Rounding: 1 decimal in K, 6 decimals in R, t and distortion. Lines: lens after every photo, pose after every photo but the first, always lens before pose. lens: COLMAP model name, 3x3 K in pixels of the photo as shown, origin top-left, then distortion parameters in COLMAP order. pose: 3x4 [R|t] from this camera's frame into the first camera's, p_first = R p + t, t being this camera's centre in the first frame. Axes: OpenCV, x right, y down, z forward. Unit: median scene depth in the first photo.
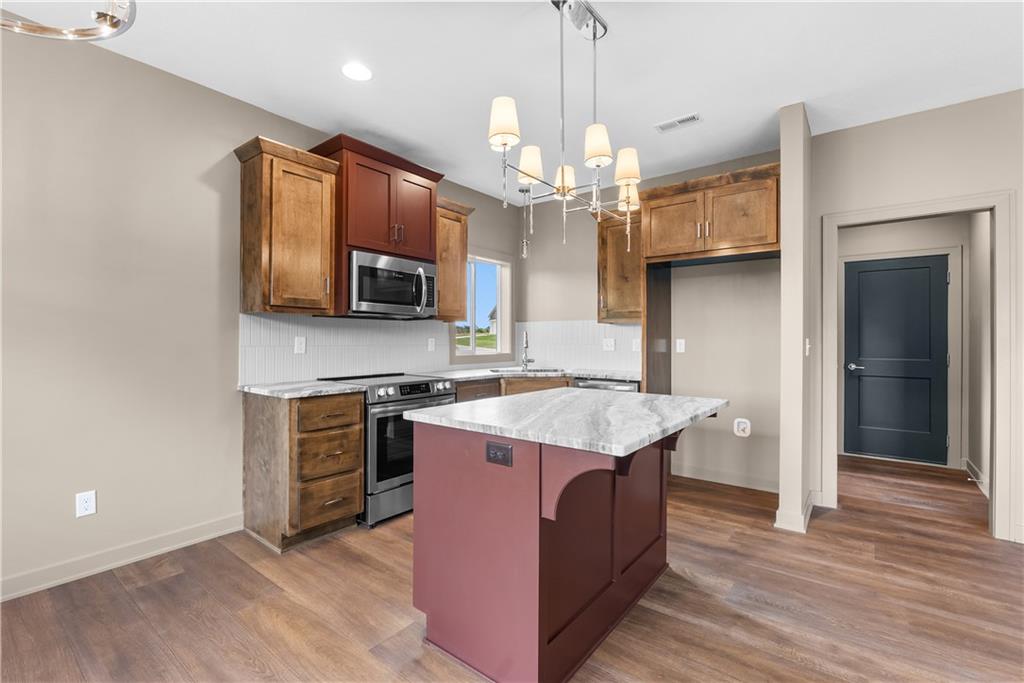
lens RADIAL K [[456.0, 0, 513.0], [0, 456.0, 338.6], [0, 0, 1]] dist [-0.003232, -0.000119]
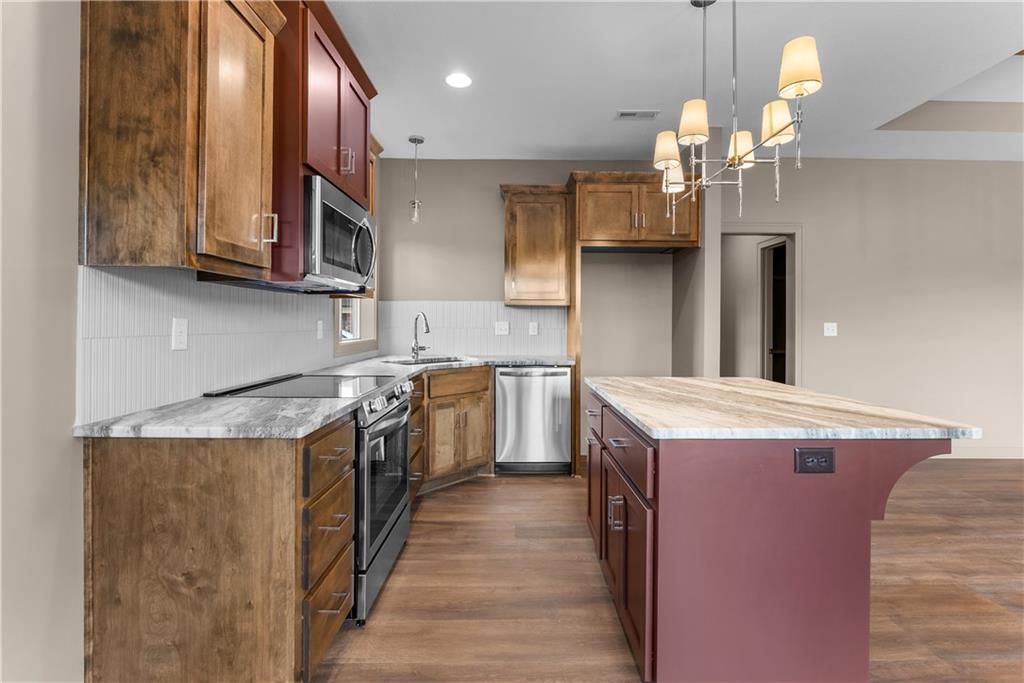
lens RADIAL K [[461.1, 0, 518.5], [0, 461.1, 322.2], [0, 0, 1]] dist [-0.003302, -0.000754]
pose [[0.779224, 0.001858, 0.626743, -0.544300], [-0.003686, 0.999992, 0.001619, -0.000877], [-0.626735, -0.003572, 0.779224, 0.375714]]
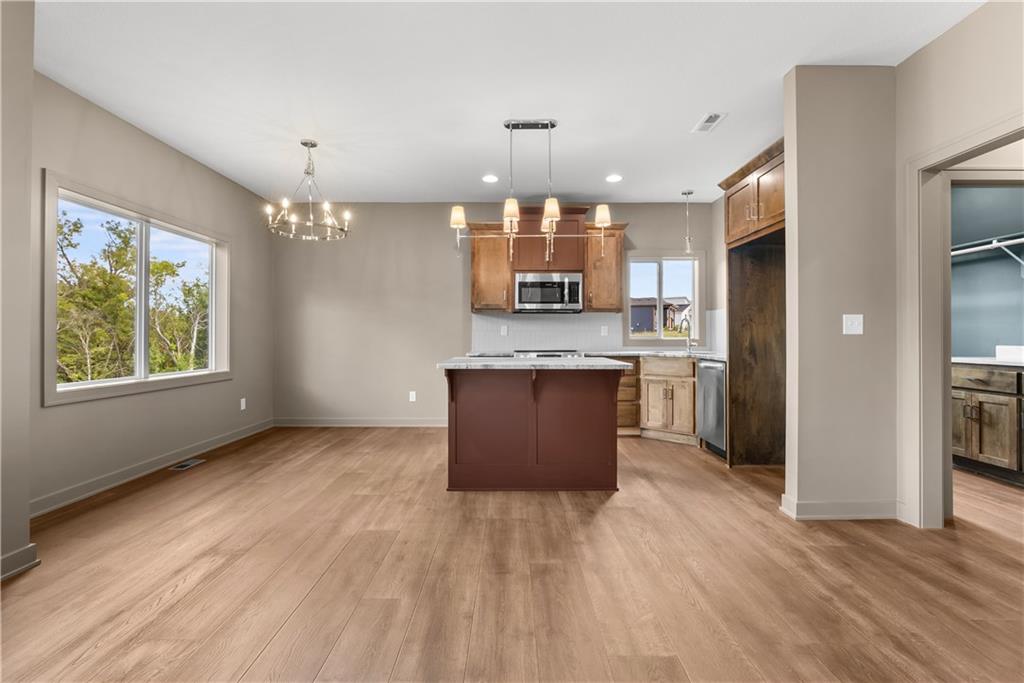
lens RADIAL K [[459.5, 0, 506.6], [0, 459.5, 333.8], [0, 0, 1]] dist [-0.005204, -0.000236]
pose [[0.607155, -0.006866, -0.794554, 1.022411], [0.004721, 0.999976, -0.005034, 0.039906], [0.794570, -0.000694, 0.607173, -0.061038]]
